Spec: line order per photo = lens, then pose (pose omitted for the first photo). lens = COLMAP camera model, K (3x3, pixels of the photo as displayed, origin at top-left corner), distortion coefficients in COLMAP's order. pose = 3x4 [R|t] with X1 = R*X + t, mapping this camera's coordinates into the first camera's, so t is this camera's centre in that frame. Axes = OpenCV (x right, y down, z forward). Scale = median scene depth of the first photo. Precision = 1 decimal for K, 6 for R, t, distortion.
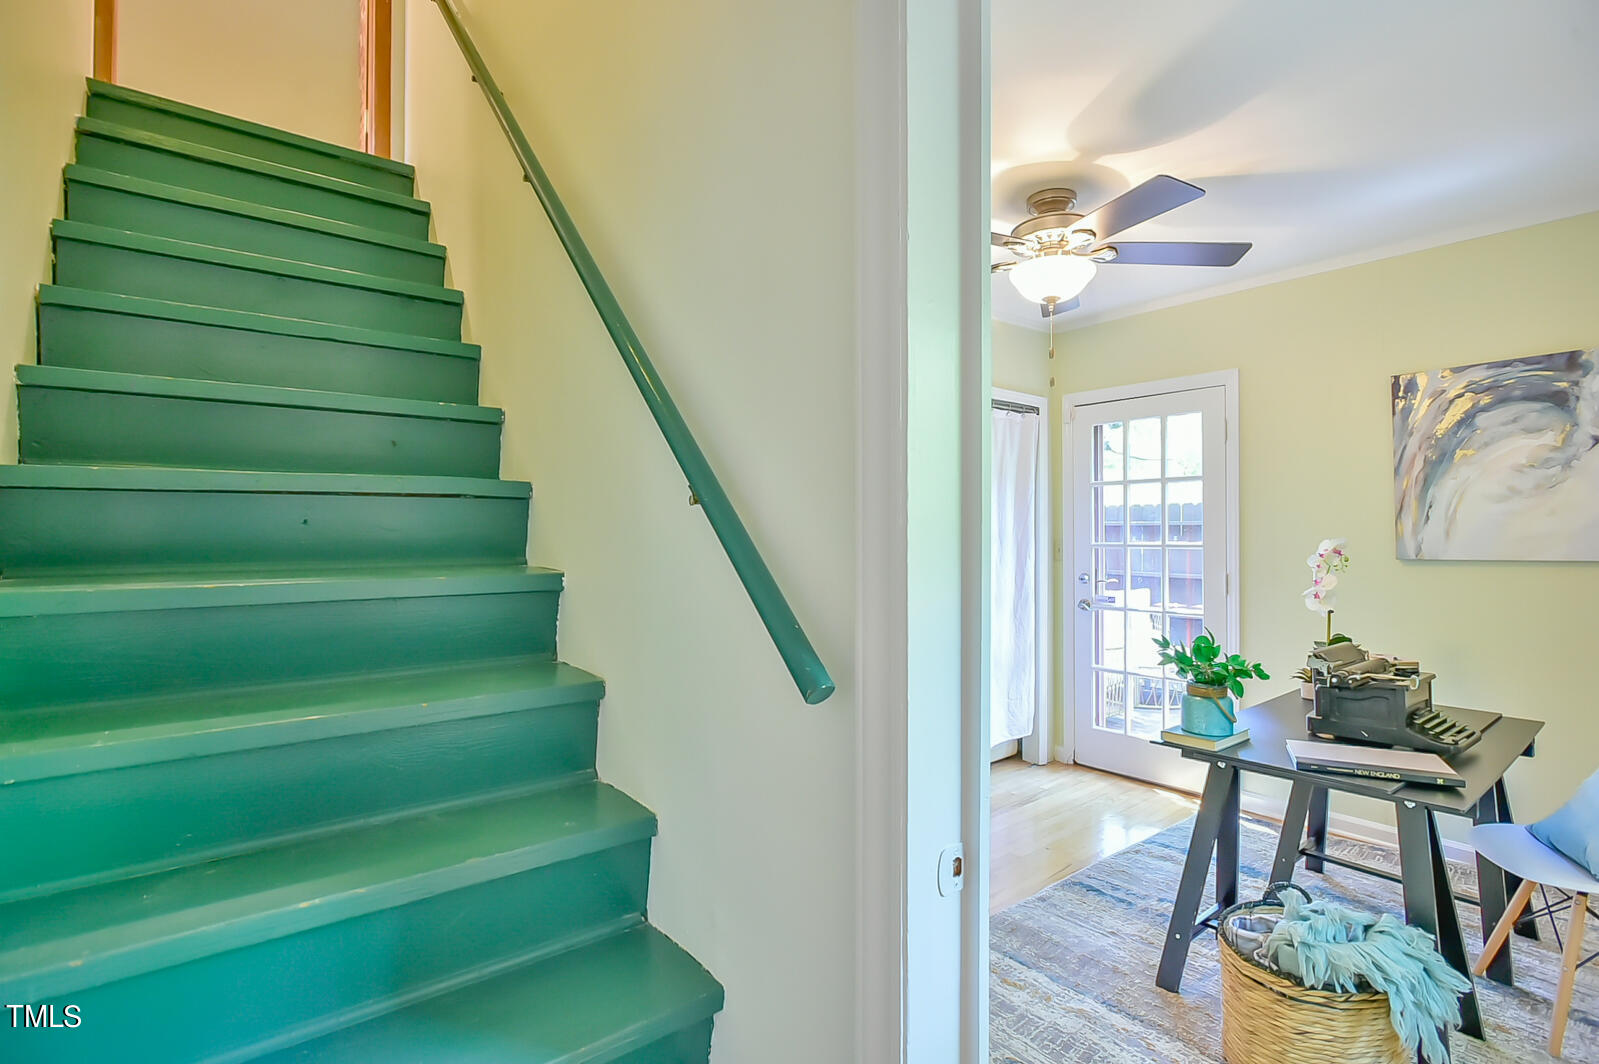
lens RADIAL K [[762.5, 0, 787.5], [0, 762.5, 538.0], [0, 0, 1]] dist [-0.010163, 0.000399]
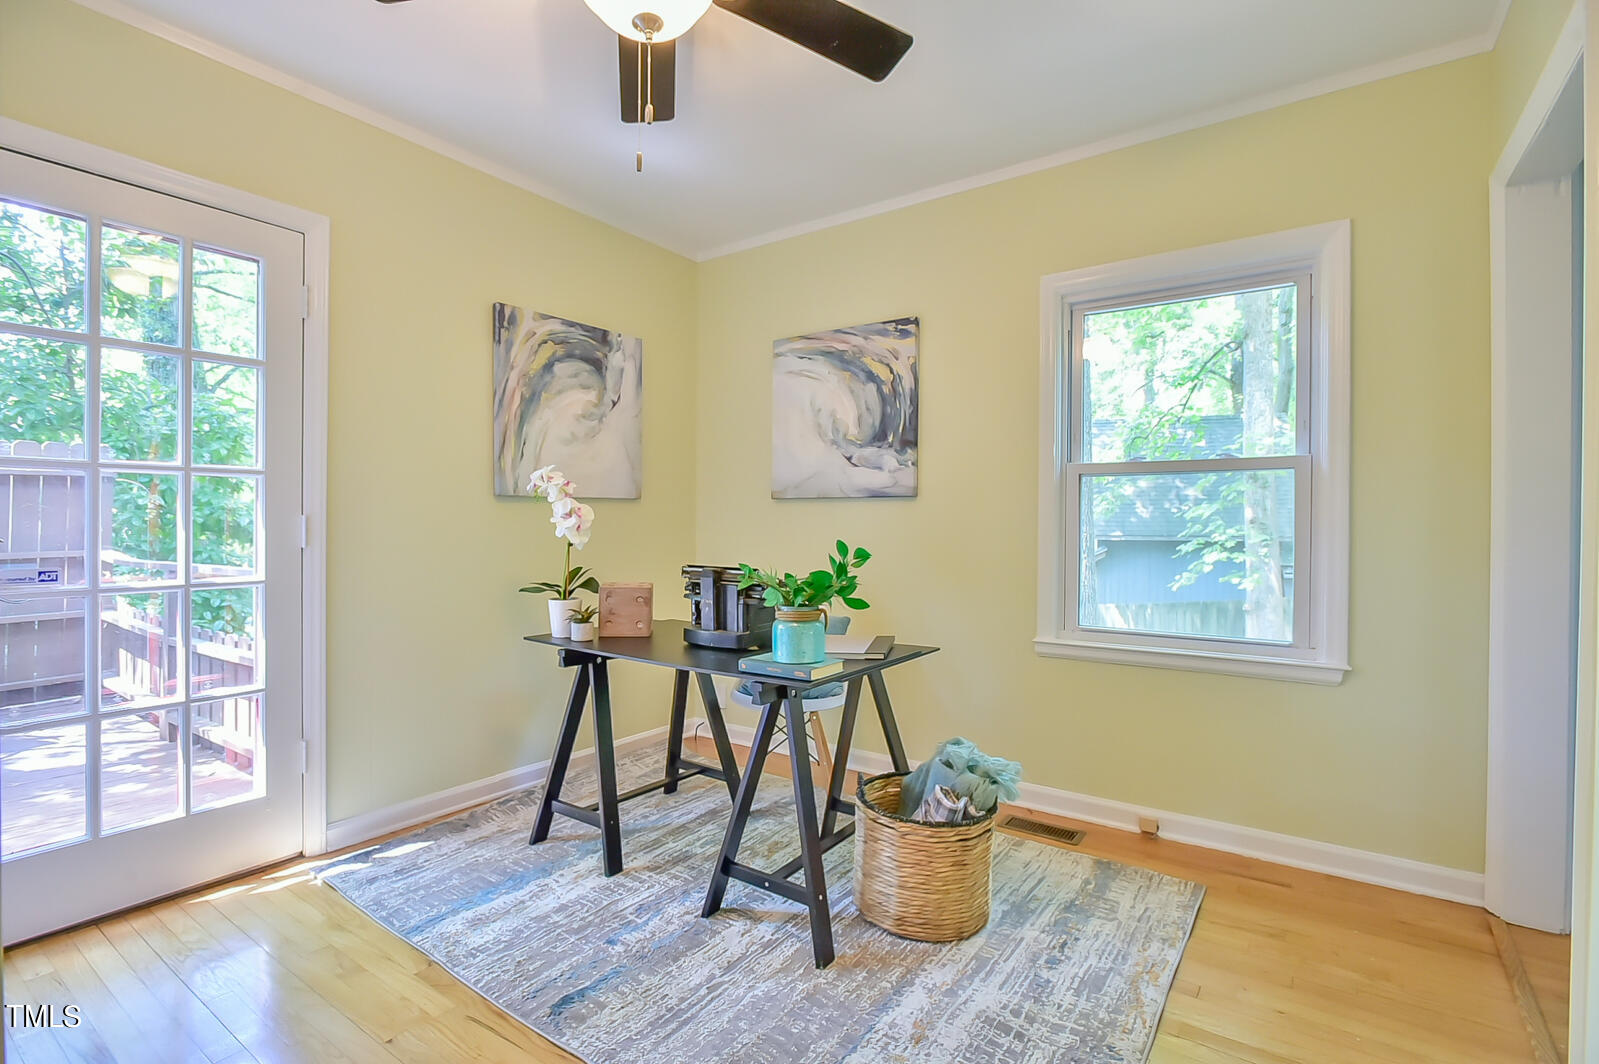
lens RADIAL K [[762.5, 0, 811.0], [0, 762.5, 529.2], [0, 0, 1]] dist [-0.010163, 0.000399]
pose [[-0.297550, -0.011103, 0.954642, -0.255316], [-0.003437, 0.999938, 0.010559, 0.065323], [-0.954700, -0.000140, -0.297570, 1.000242]]
